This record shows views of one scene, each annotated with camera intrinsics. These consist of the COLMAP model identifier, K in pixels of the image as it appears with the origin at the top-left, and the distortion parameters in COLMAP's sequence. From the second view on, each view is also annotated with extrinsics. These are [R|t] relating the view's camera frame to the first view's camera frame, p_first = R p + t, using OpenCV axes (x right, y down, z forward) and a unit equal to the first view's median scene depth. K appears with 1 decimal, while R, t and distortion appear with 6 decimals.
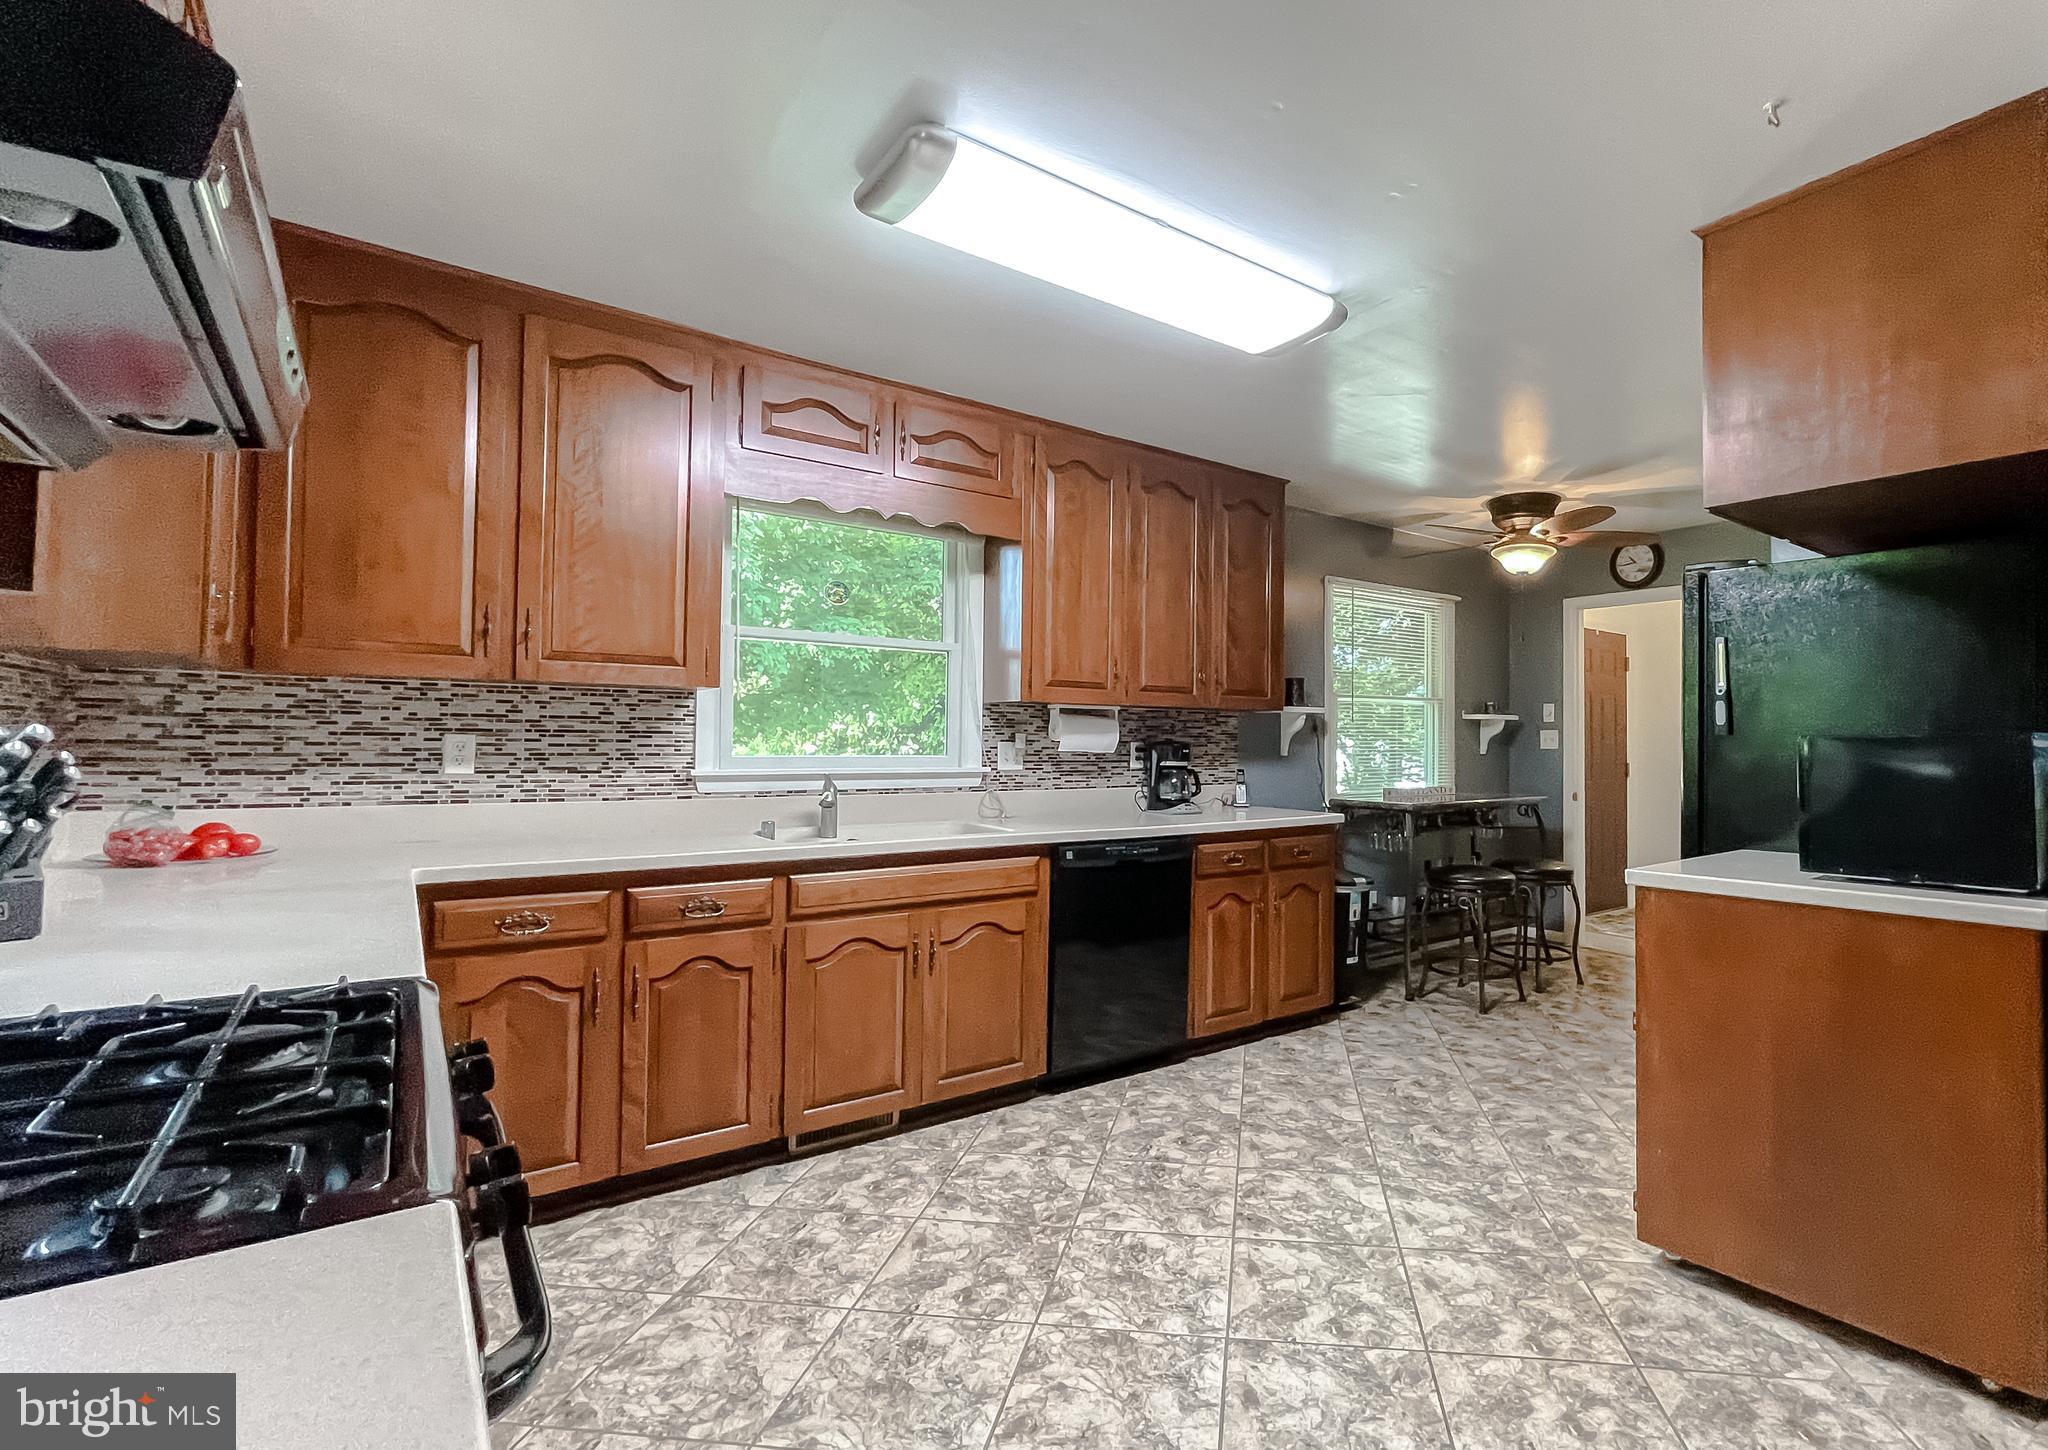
lens RADIAL K [[961.1, 0, 1163.1], [0, 961.1, 724.5], [0, 0, 1]] dist [-0.002616, -0.000600]
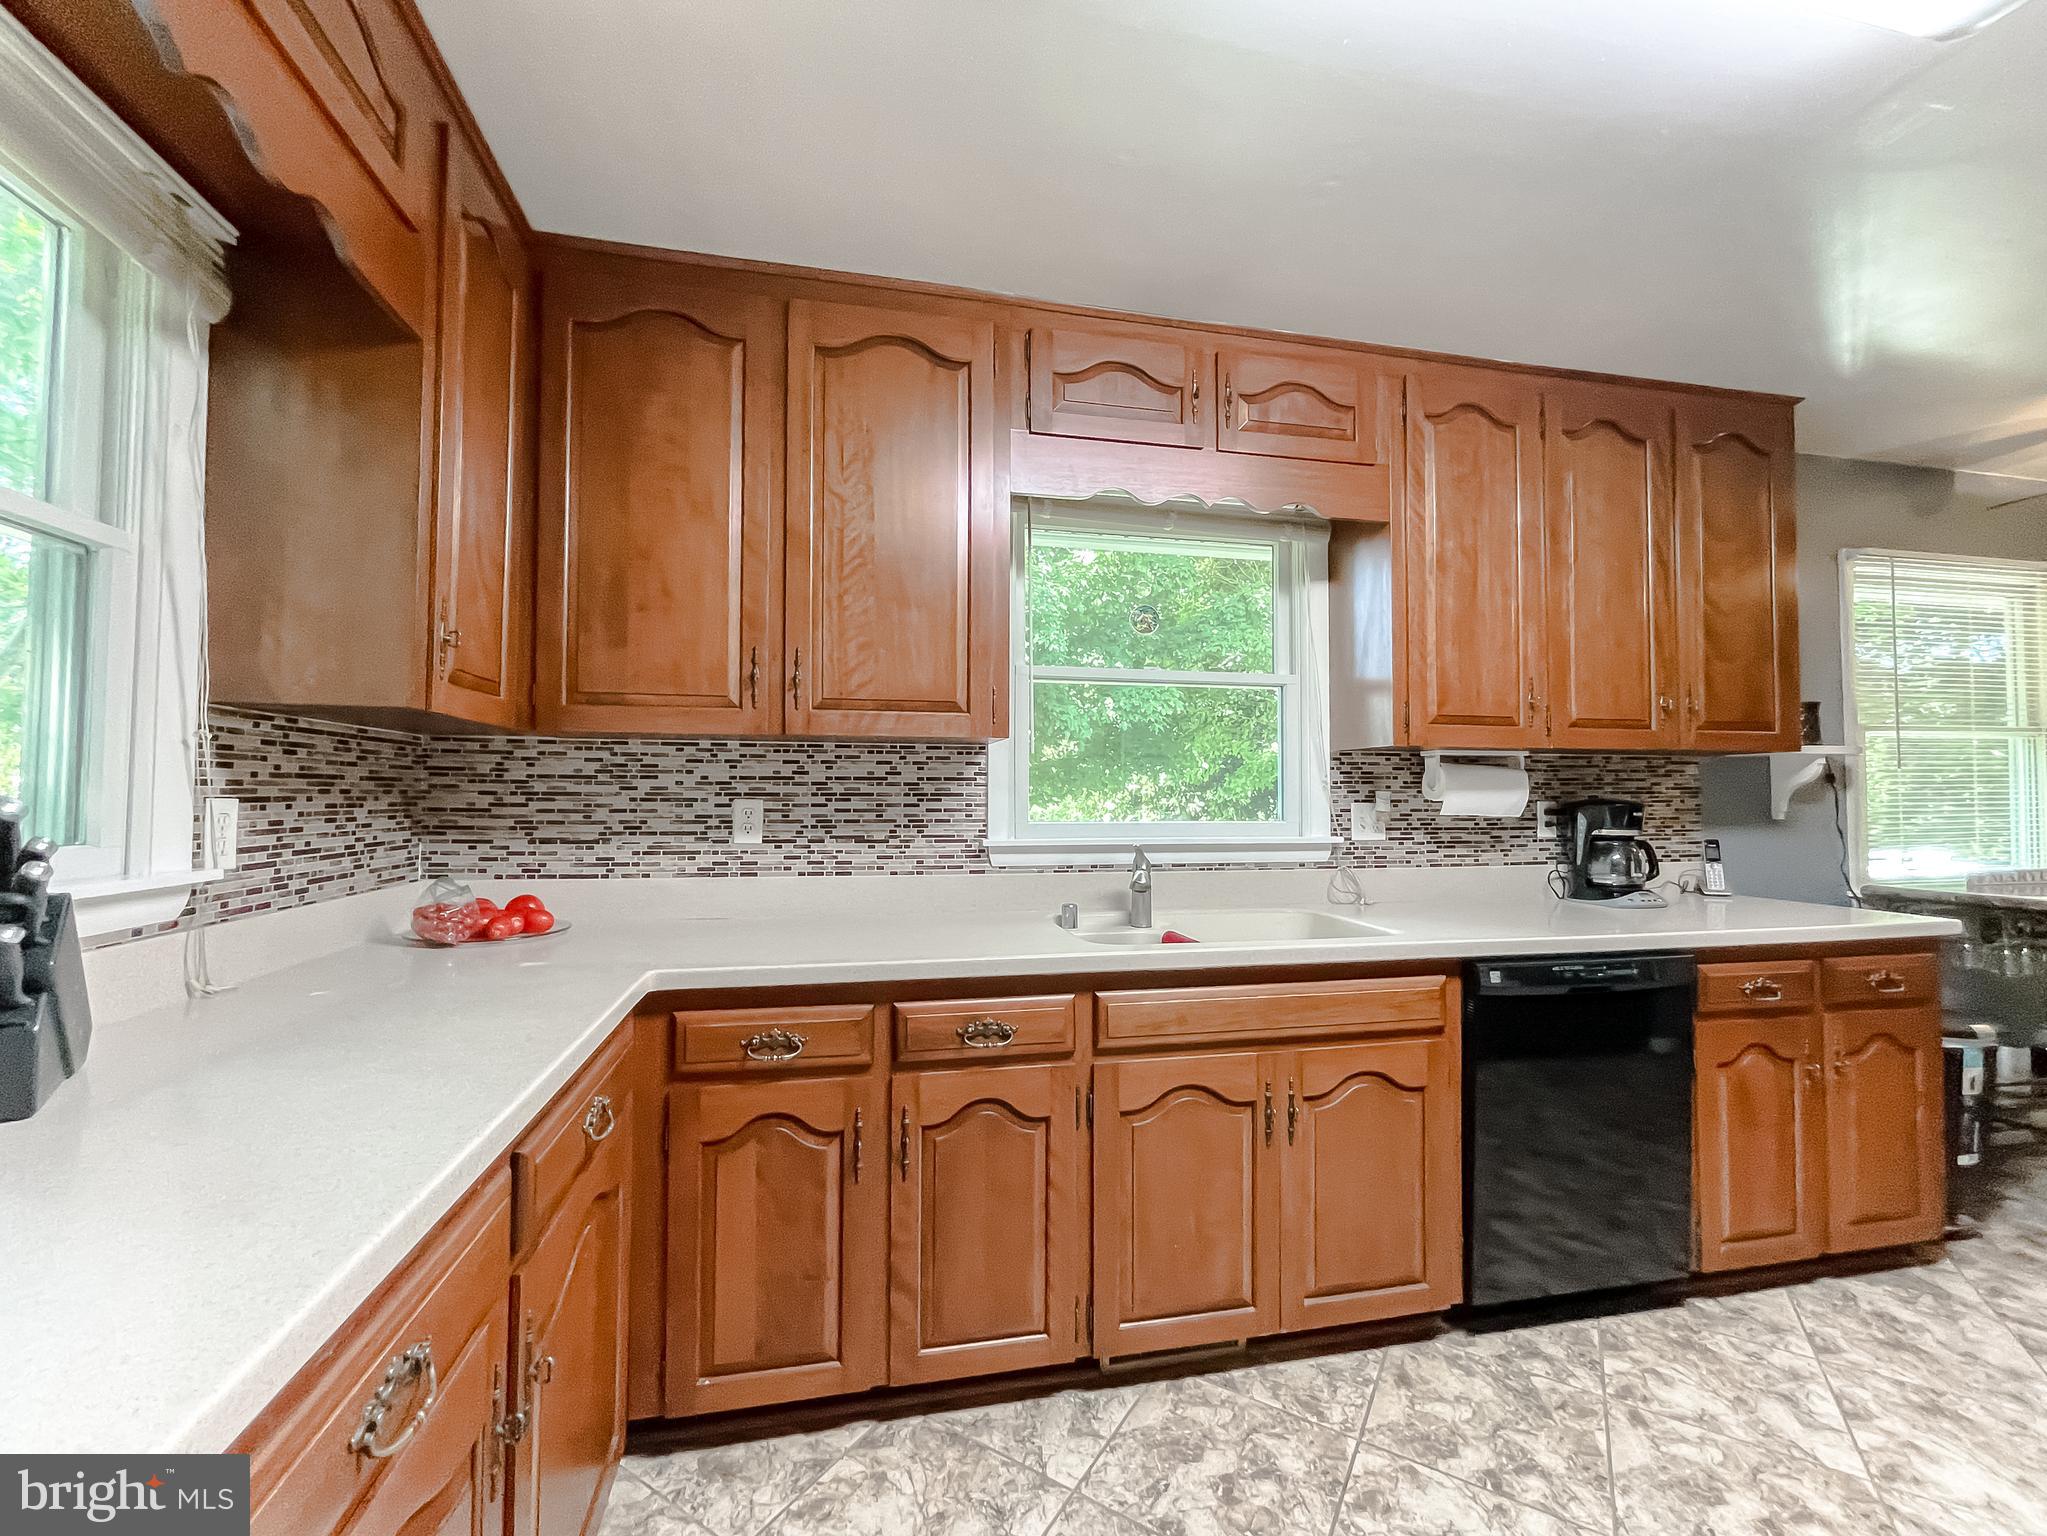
lens RADIAL K [[870.3, 0, 1019.1], [0, 870.3, 772.8], [0, 0, 1]] dist [0.000128, 0.000627]
pose [[0.898084, -0.020738, -0.439335, -0.145136], [0.015254, 0.999755, -0.016011, 0.002222], [0.439559, 0.007677, 0.898181, 0.374524]]
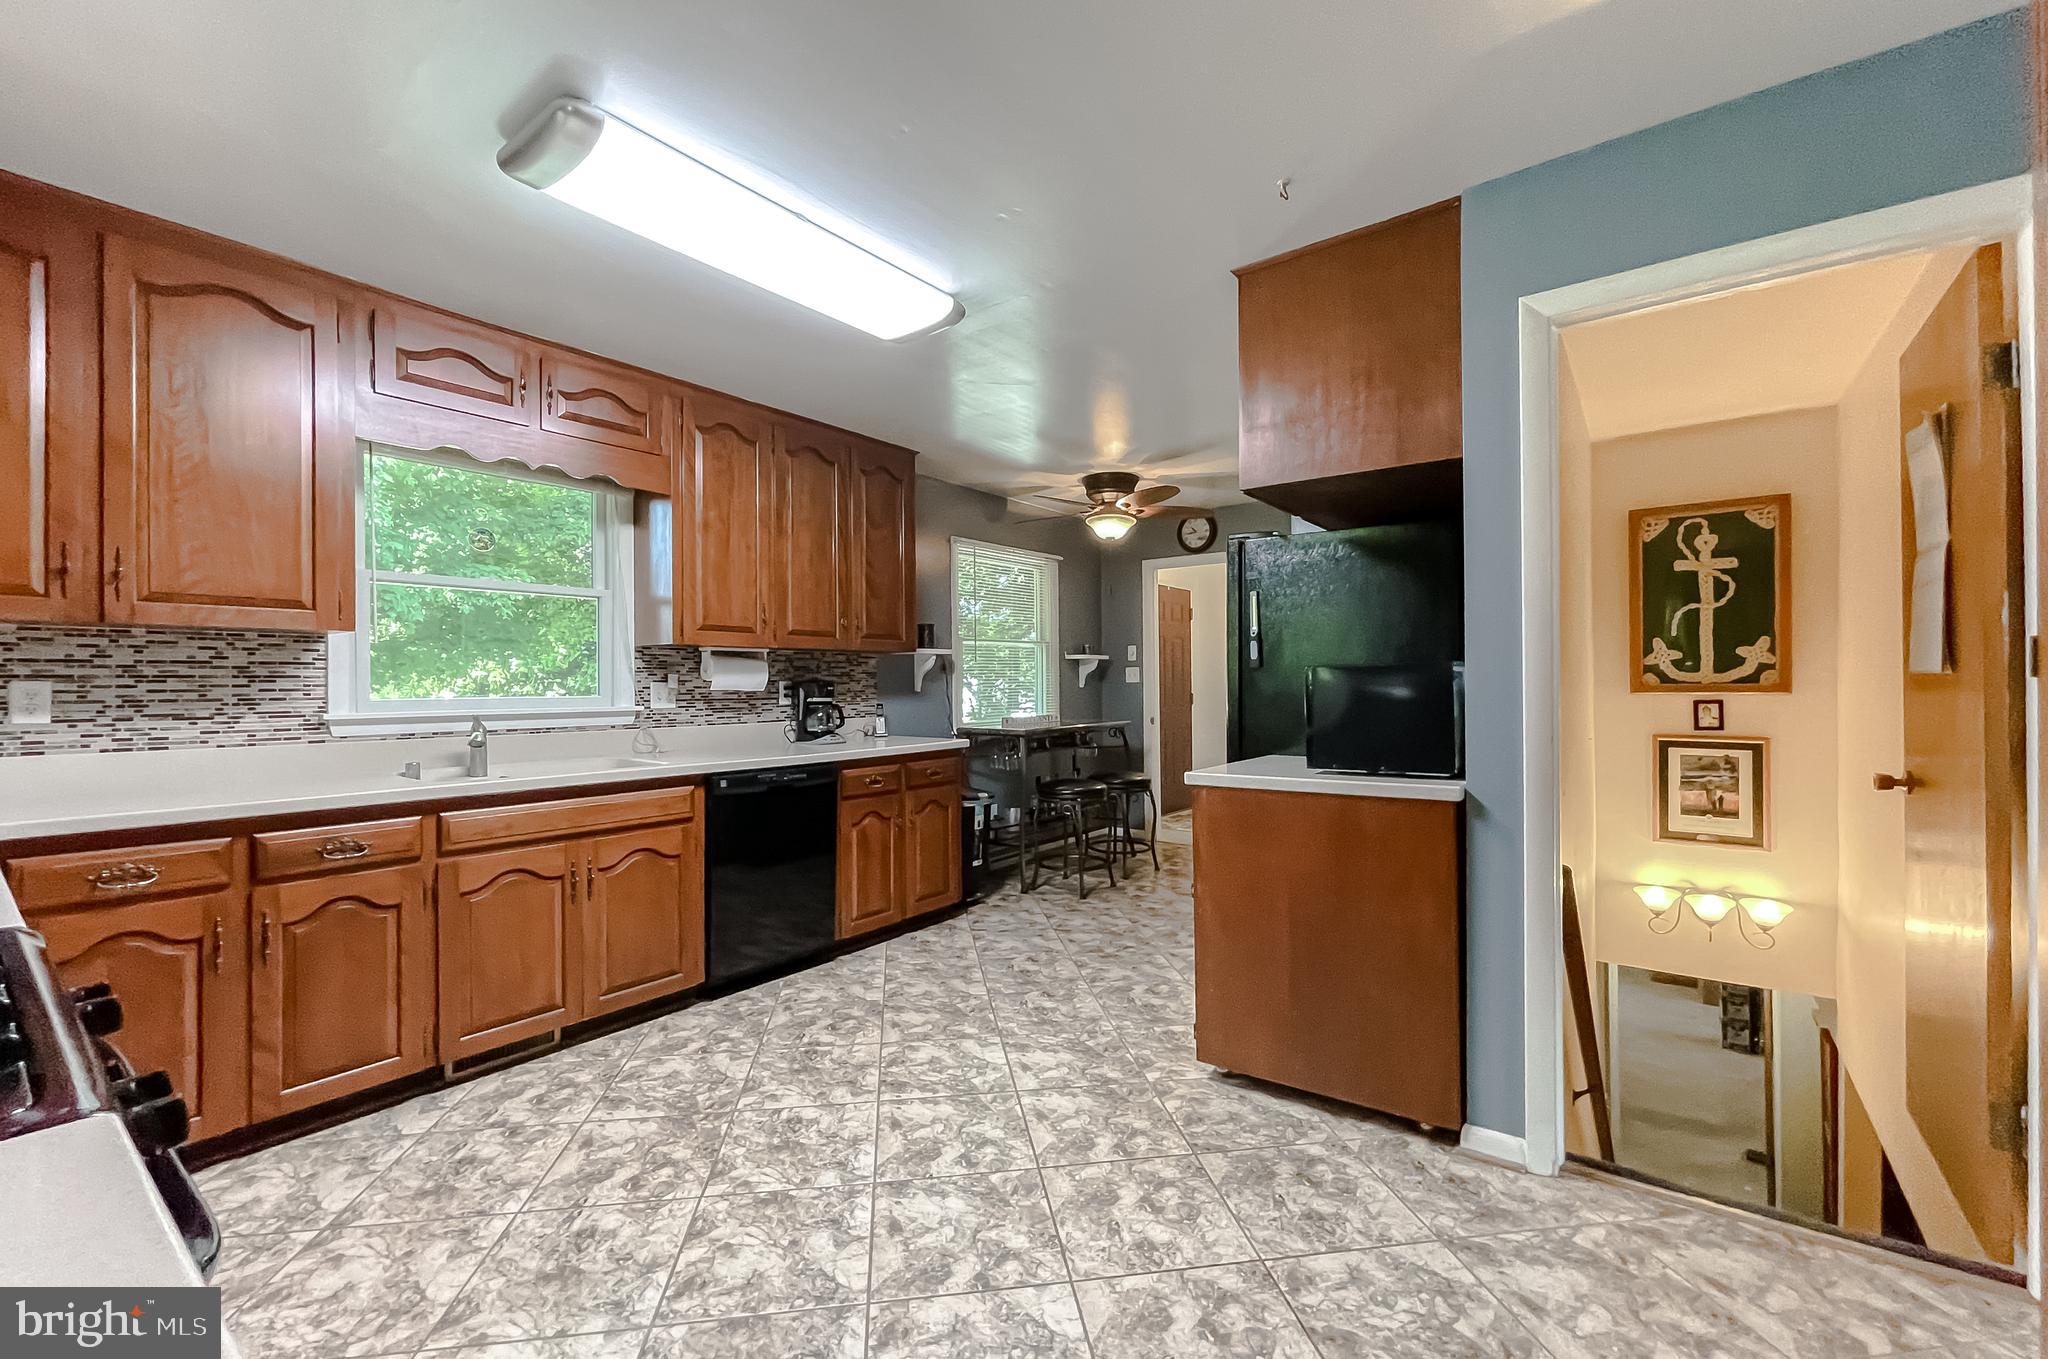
lens RADIAL K [[844.9, 0, 1018.5], [0, 844.9, 683.6], [0, 0, 1]] dist [-0.006102, 0.003894]
pose [[0.970237, -0.015276, 0.241673, -0.001799], [0.010492, 0.999723, 0.021068, 0.005270], [-0.241928, -0.017905, 0.970129, -0.024699]]
